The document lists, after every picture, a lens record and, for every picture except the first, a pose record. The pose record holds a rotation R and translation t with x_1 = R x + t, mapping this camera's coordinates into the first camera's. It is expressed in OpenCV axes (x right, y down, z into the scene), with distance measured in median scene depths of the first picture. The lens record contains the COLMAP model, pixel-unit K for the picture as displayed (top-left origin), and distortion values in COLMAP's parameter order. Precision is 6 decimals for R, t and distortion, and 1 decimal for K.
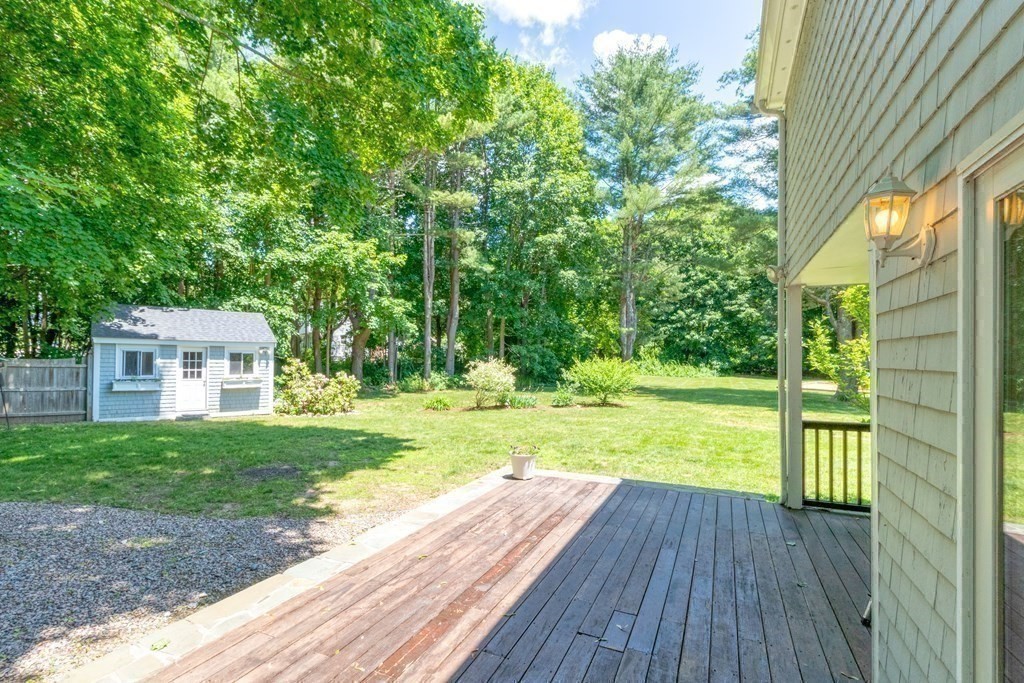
lens RADIAL K [[485.8, 0, 511.0], [0, 485.8, 349.0], [0, 0, 1]] dist [-0.000457, -0.000582]
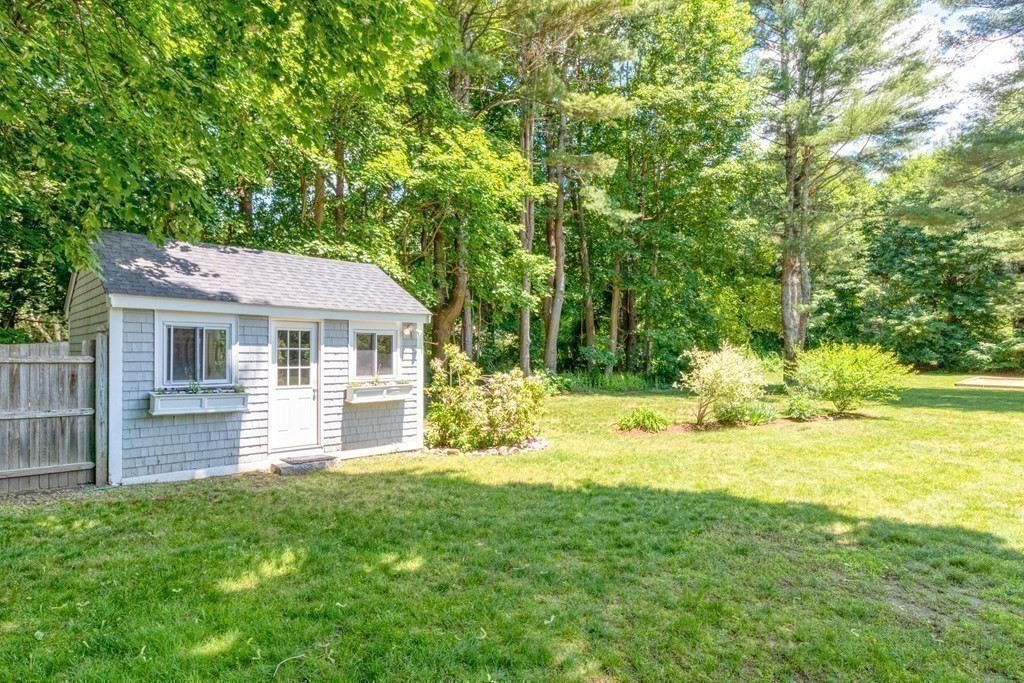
lens RADIAL K [[560.0, 0, 512.8], [0, 560.0, 341.6], [0, 0, 1]] dist [0.000974, 0.001042]
pose [[0.998344, -0.005853, 0.057232, -0.465168], [0.005966, 0.999981, -0.001806, 0.019259], [-0.057221, 0.002145, 0.998359, 0.417529]]
